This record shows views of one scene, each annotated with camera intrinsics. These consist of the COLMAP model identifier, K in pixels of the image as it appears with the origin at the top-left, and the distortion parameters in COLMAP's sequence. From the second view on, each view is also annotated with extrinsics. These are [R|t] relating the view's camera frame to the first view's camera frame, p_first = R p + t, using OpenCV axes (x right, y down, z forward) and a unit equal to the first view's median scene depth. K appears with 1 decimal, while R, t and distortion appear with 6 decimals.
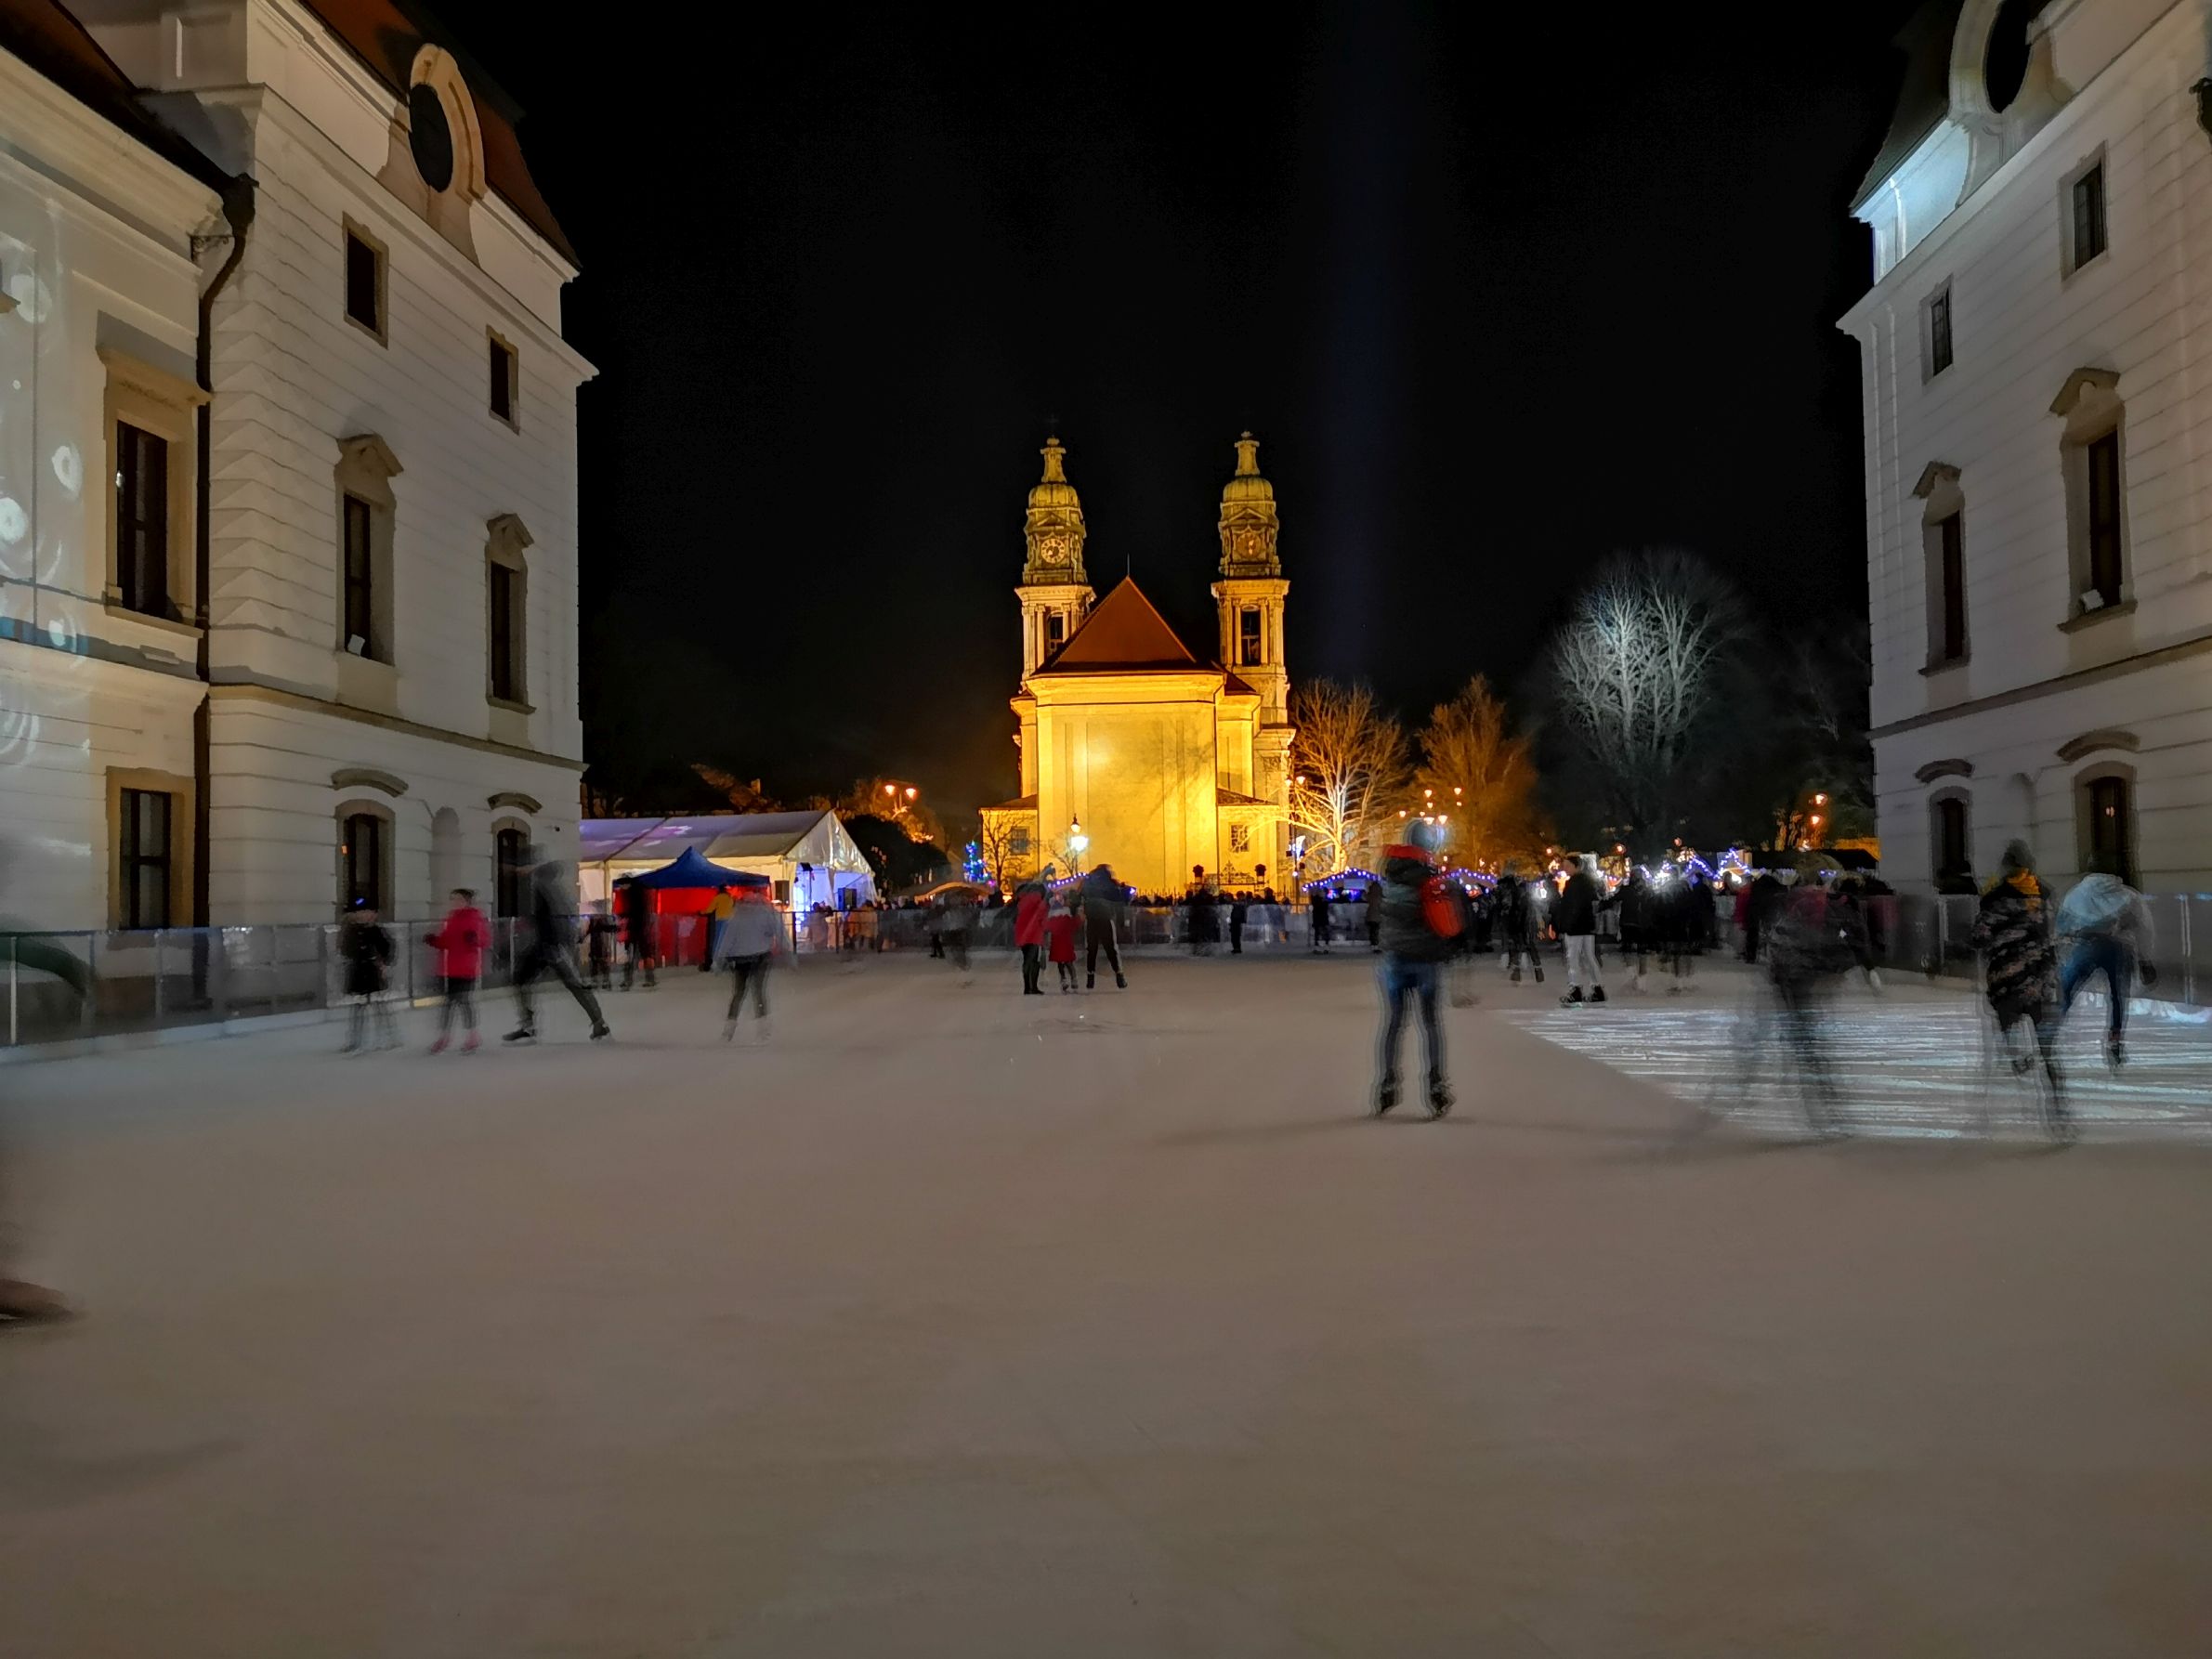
lens RADIAL K [[1702.3, 0, 1122.2], [0, 1702.3, 834.0], [0, 0, 1]] dist [0.129473, -0.169937]
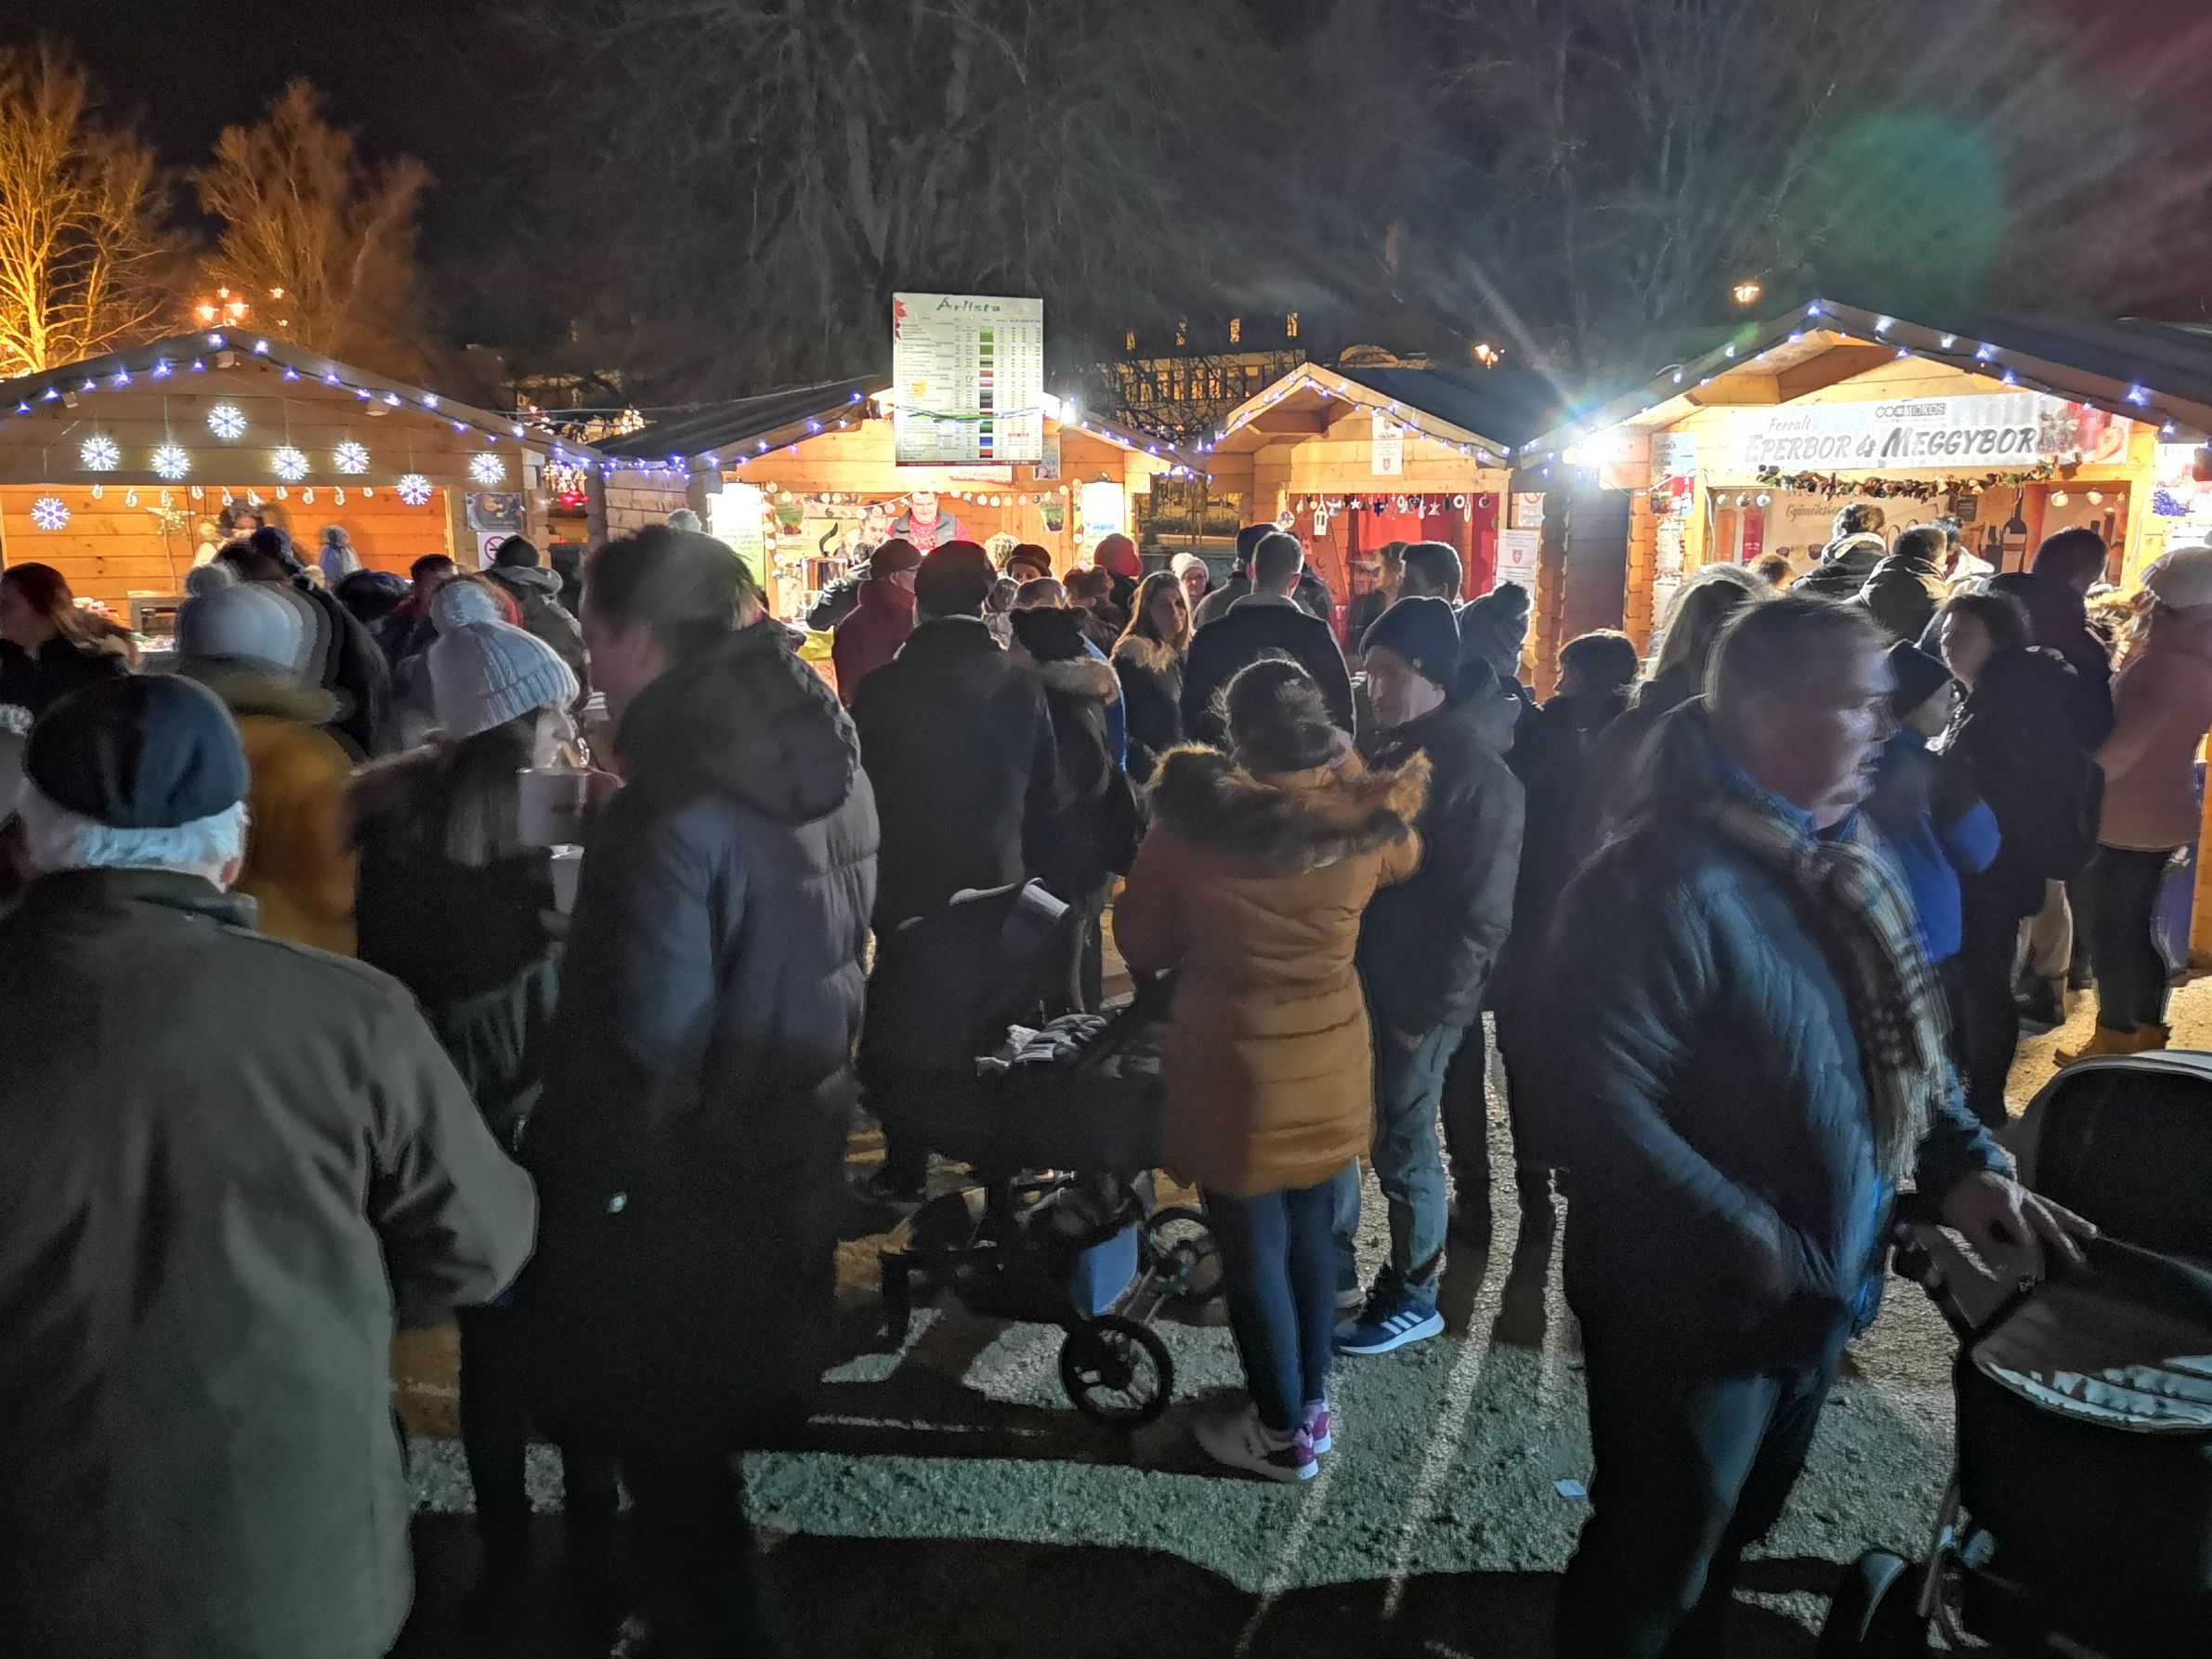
lens RADIAL K [[1702.3, 0, 1122.2], [0, 1702.3, 834.0], [0, 0, 1]] dist [0.129473, -0.169937]
pose [[0.812101, -0.095580, 0.575636, 0.074605], [-0.045110, 0.973257, 0.225244, 0.009558], [-0.581771, -0.208888, 0.786072, 0.342829]]
